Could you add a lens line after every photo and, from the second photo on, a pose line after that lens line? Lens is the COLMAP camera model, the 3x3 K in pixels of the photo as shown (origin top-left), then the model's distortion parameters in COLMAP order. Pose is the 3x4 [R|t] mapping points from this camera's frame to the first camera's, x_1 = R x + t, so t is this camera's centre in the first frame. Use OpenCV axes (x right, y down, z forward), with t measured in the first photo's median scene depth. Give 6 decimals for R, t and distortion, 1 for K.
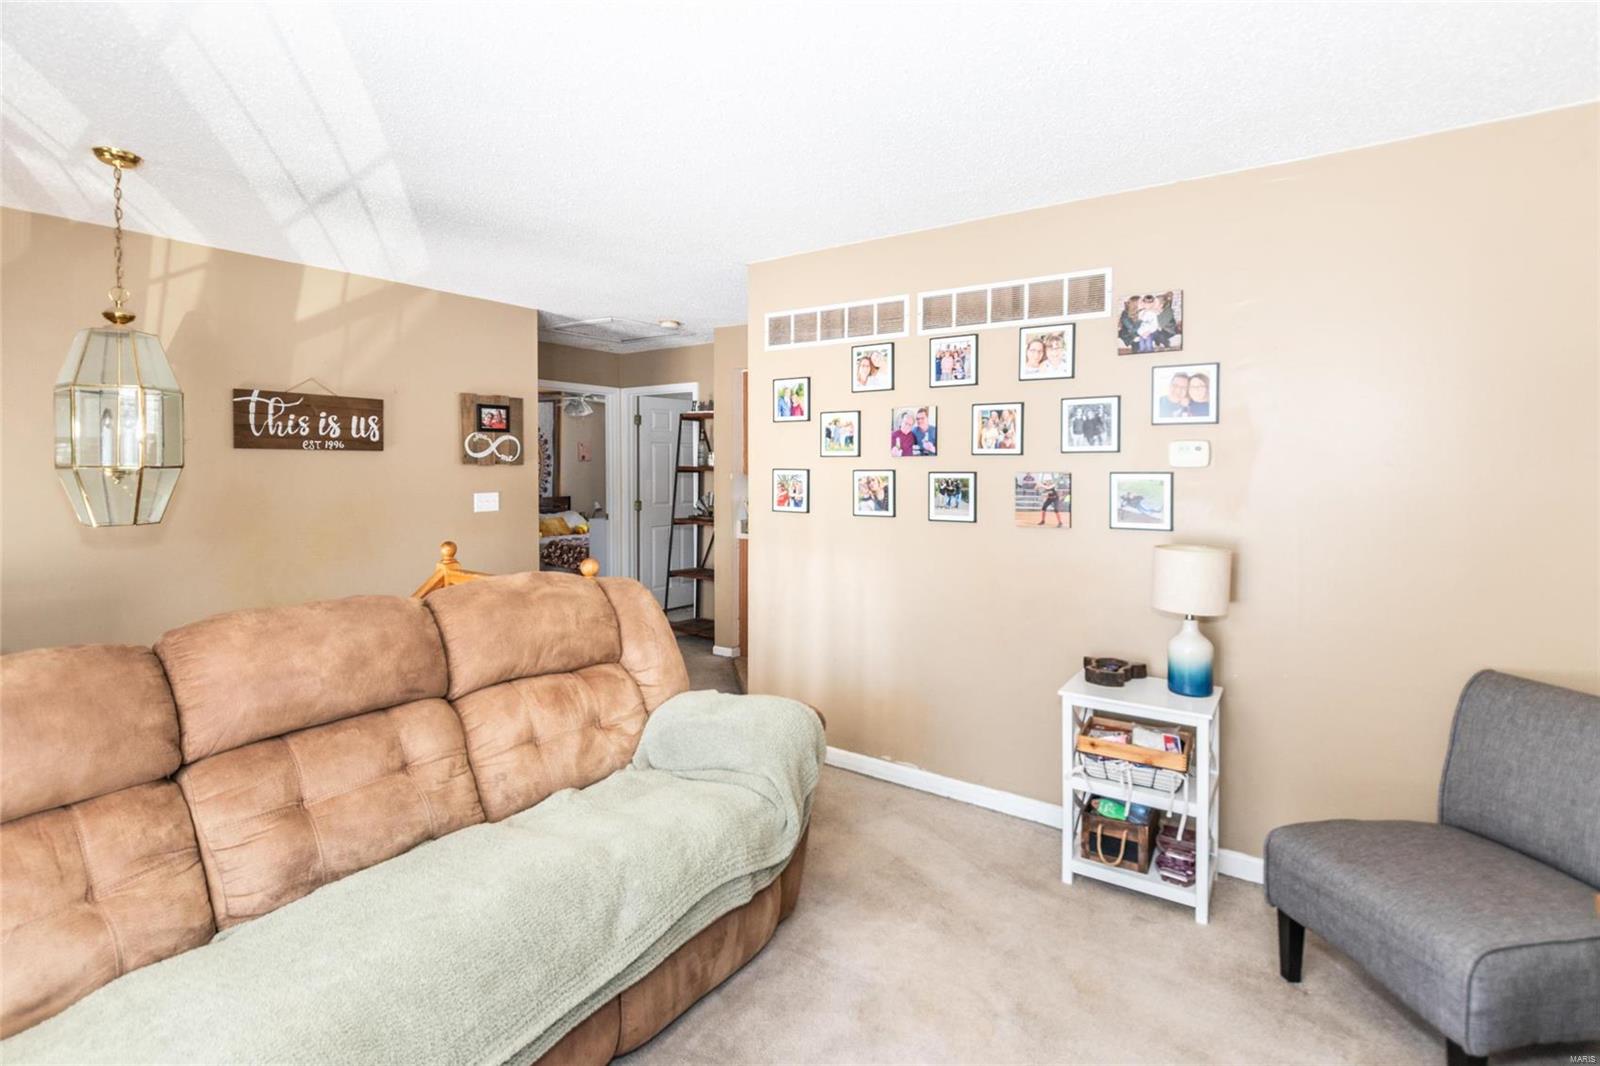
lens RADIAL K [[776.1, 0, 797.1], [0, 776.1, 489.7], [0, 0, 1]] dist [0.000418, -0.000342]
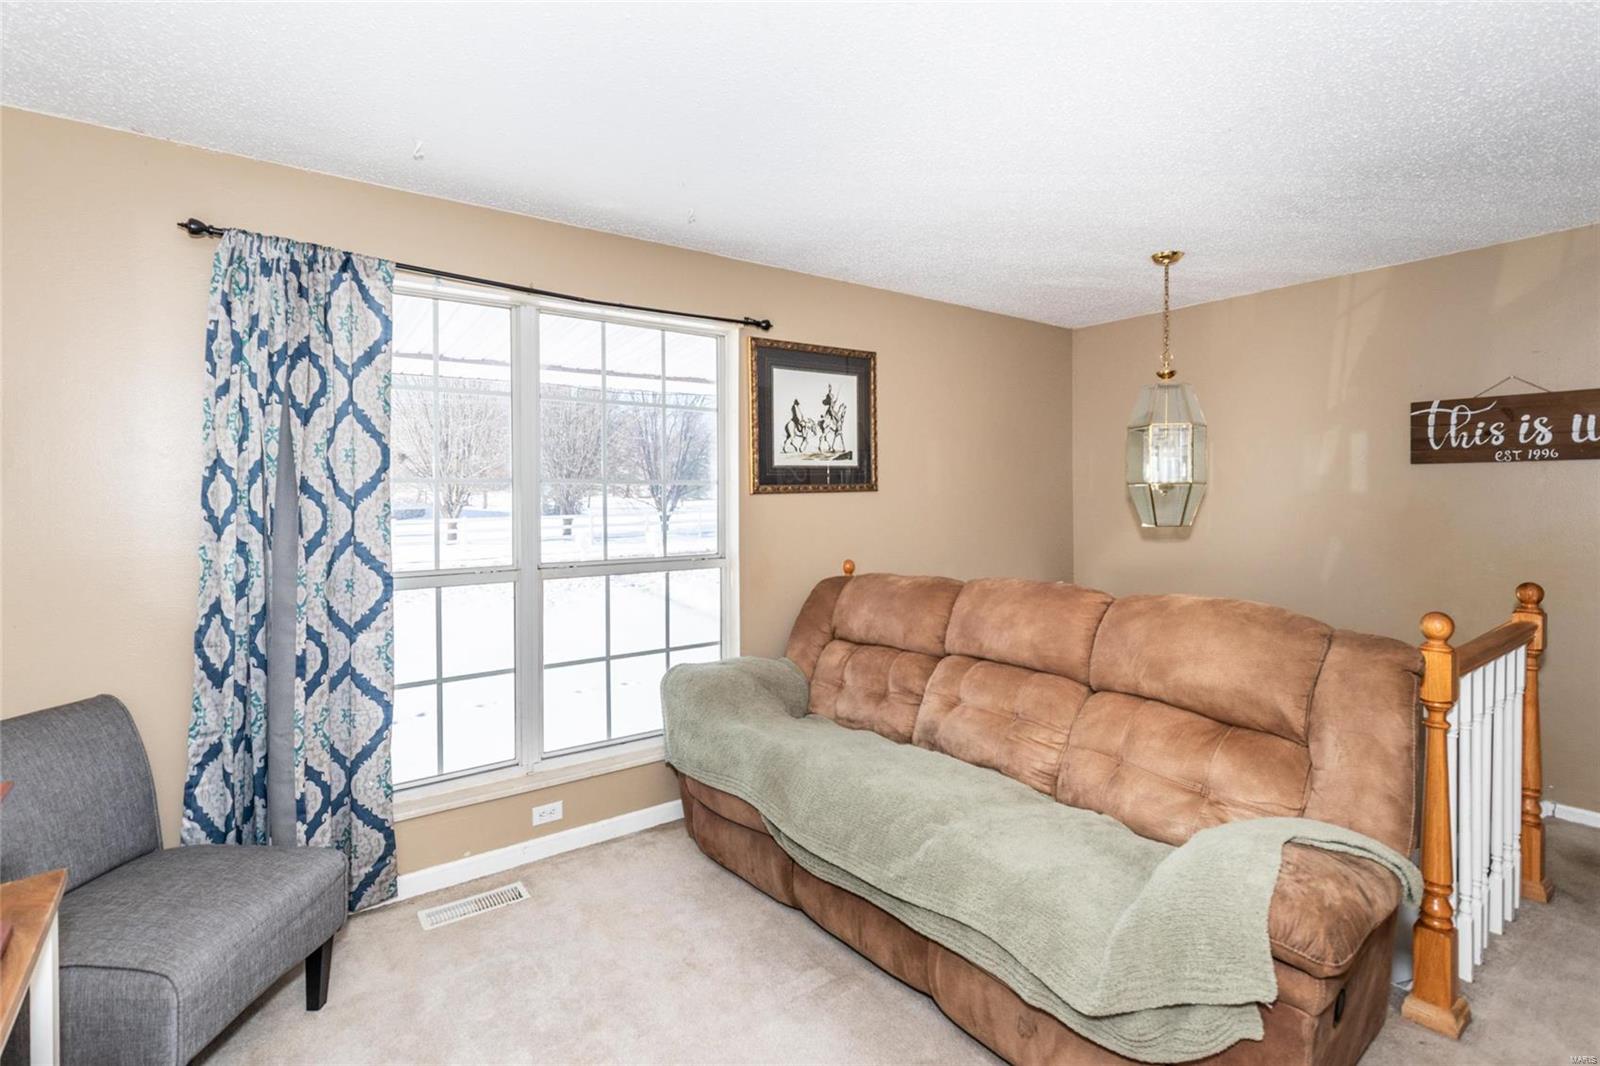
lens RADIAL K [[776.1, 0, 797.1], [0, 776.1, 489.7], [0, 0, 1]] dist [0.000418, -0.000342]
pose [[-0.320128, -0.004561, -0.947363, 0.432993], [-0.026710, 0.999634, 0.004213, -0.003875], [0.946998, 0.026652, -0.320132, 0.559327]]
